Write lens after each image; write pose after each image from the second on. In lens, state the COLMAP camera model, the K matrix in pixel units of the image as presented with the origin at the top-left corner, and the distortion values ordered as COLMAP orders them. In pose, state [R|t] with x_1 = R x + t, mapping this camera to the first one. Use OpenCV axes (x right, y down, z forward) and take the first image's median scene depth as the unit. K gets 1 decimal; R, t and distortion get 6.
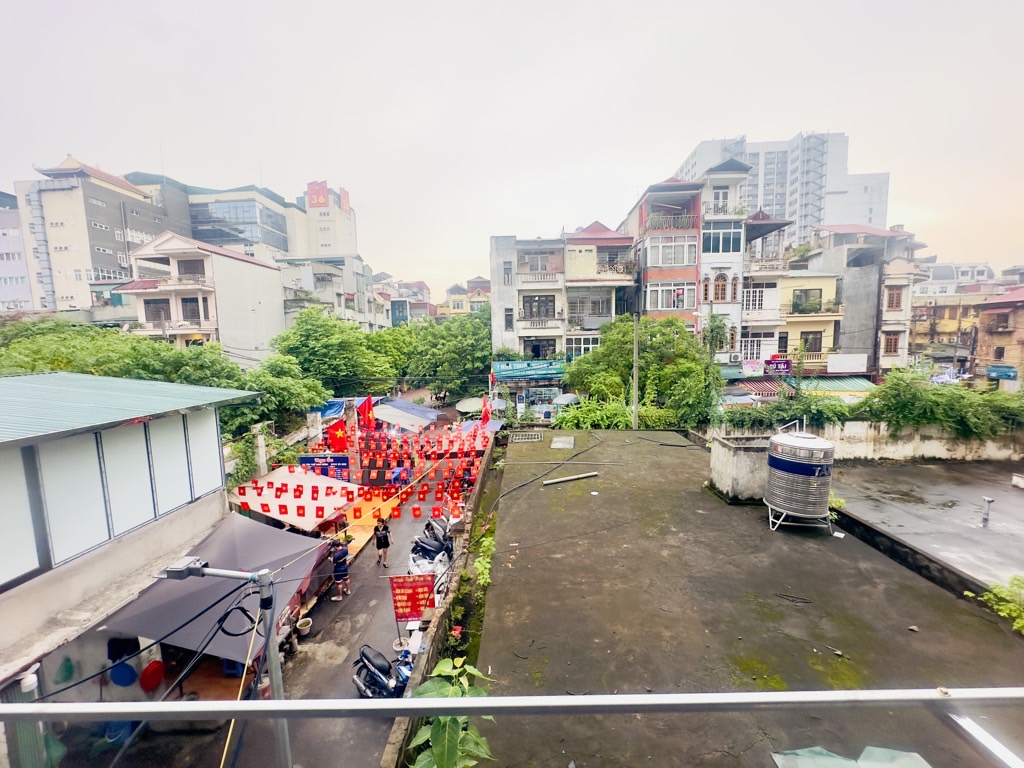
lens RADIAL K [[411.0, 0, 512.3], [0, 411.0, 387.6], [0, 0, 1]] dist [-0.001267, 0.000676]
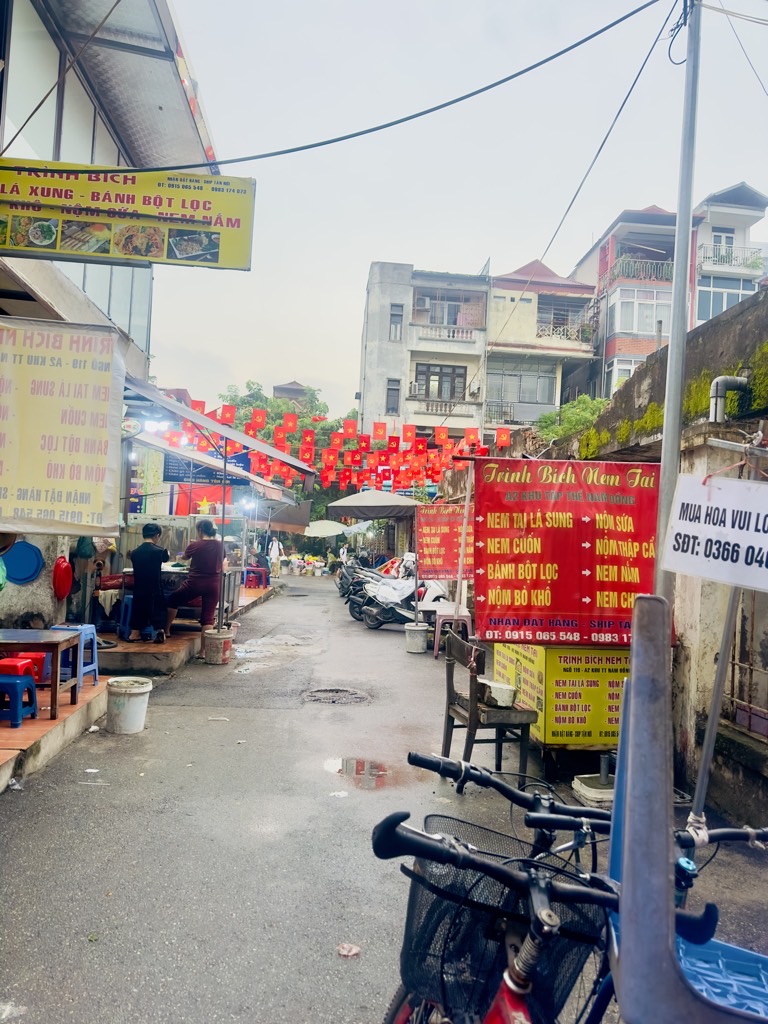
lens RADIAL K [[711.5, 0, 383.4], [0, 711.5, 540.0], [0, 0, 1]] dist [0.042365, -0.002640]
pose [[0.990990, 0.071534, 0.113235, -0.129422], [-0.057654, 0.990925, -0.121424, 0.179669], [-0.120894, 0.113801, 0.986121, -0.021760]]
